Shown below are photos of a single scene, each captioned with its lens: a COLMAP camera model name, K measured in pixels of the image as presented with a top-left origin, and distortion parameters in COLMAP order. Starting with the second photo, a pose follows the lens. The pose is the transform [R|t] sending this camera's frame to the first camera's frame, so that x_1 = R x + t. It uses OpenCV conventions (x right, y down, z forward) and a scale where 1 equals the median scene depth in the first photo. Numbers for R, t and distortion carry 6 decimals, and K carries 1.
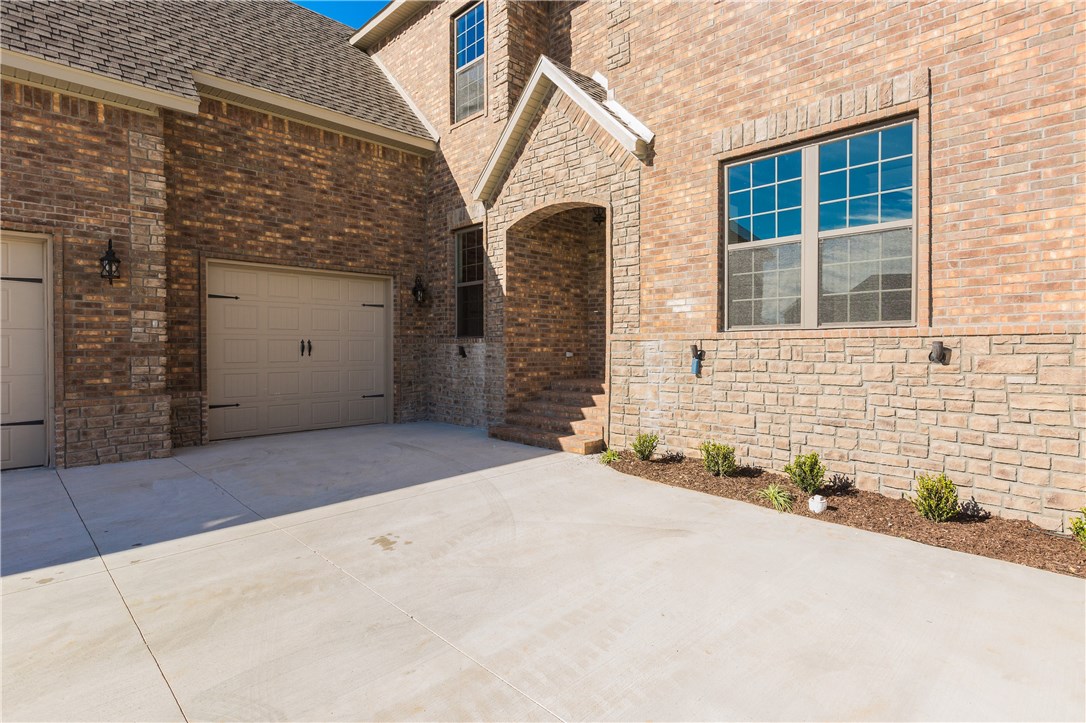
lens RADIAL K [[590.4, 0, 541.6], [0, 590.4, 358.6], [0, 0, 1]] dist [-0.002402, -0.000494]
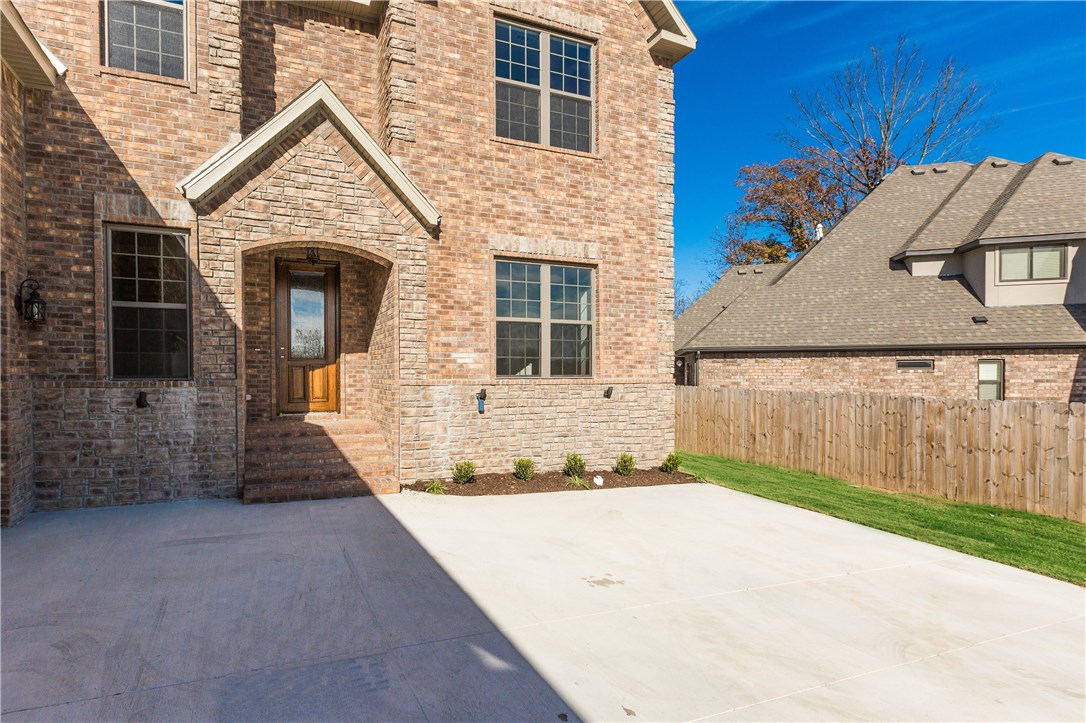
lens RADIAL K [[501.0, 0, 520.1], [0, 501.0, 381.1], [0, 0, 1]] dist [-0.002428, 0.001844]
pose [[0.363189, -0.008147, 0.931680, -0.725913], [0.012299, 0.999917, 0.003950, -0.042235], [-0.931635, 0.010024, 0.363258, 0.490095]]
